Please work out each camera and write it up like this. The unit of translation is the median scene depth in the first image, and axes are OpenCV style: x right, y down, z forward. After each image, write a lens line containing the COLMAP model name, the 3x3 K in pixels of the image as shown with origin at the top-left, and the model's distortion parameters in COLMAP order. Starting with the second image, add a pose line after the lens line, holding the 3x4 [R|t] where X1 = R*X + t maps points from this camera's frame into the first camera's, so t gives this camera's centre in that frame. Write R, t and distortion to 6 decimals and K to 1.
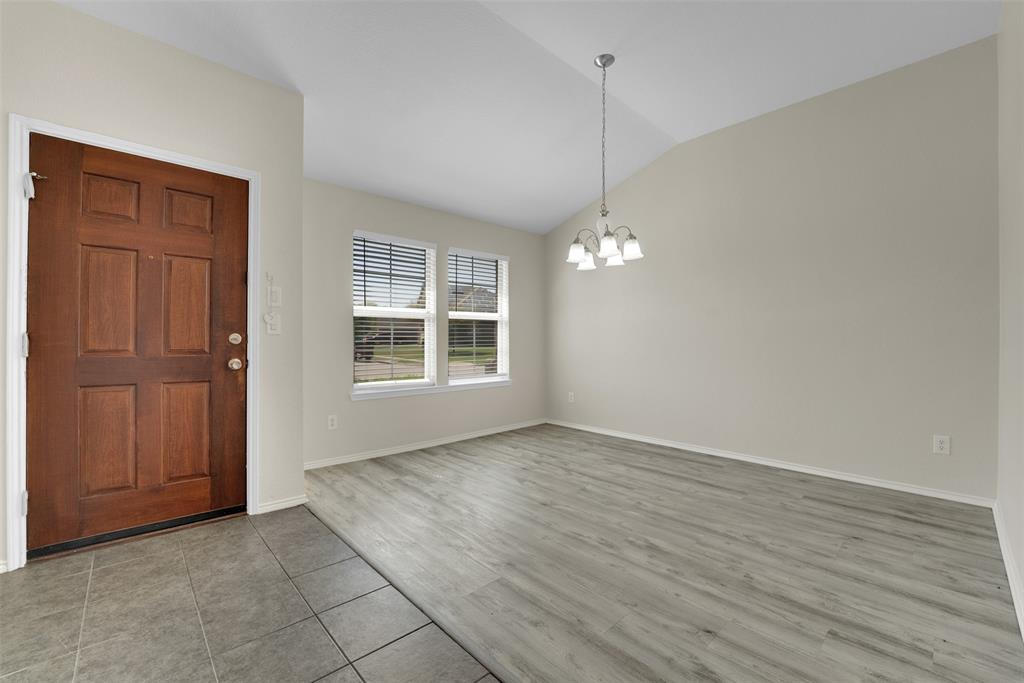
lens RADIAL K [[431.6, 0, 512.0], [0, 431.6, 341.5], [0, 0, 1]] dist [-0.004552, -0.000051]
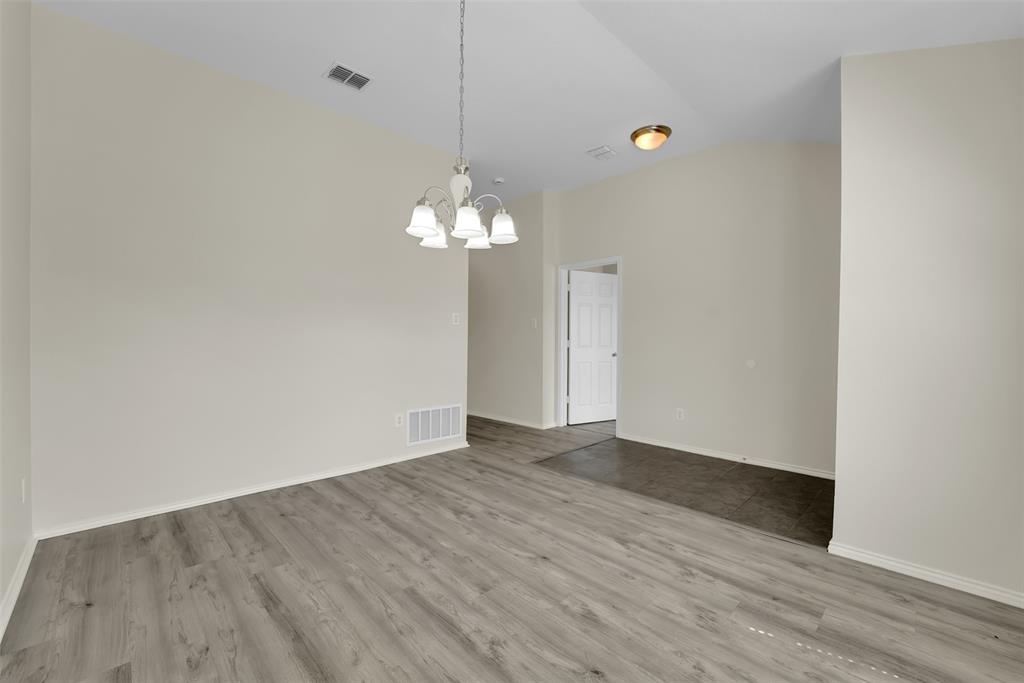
lens RADIAL K [[431.6, 0, 512.0], [0, 431.6, 341.5], [0, 0, 1]] dist [-0.004552, -0.000051]
pose [[-0.999756, -0.006266, -0.021199, 0.169877], [-0.006472, 0.999932, 0.009651, -0.037772], [0.021137, 0.009786, -0.999729, 1.963115]]
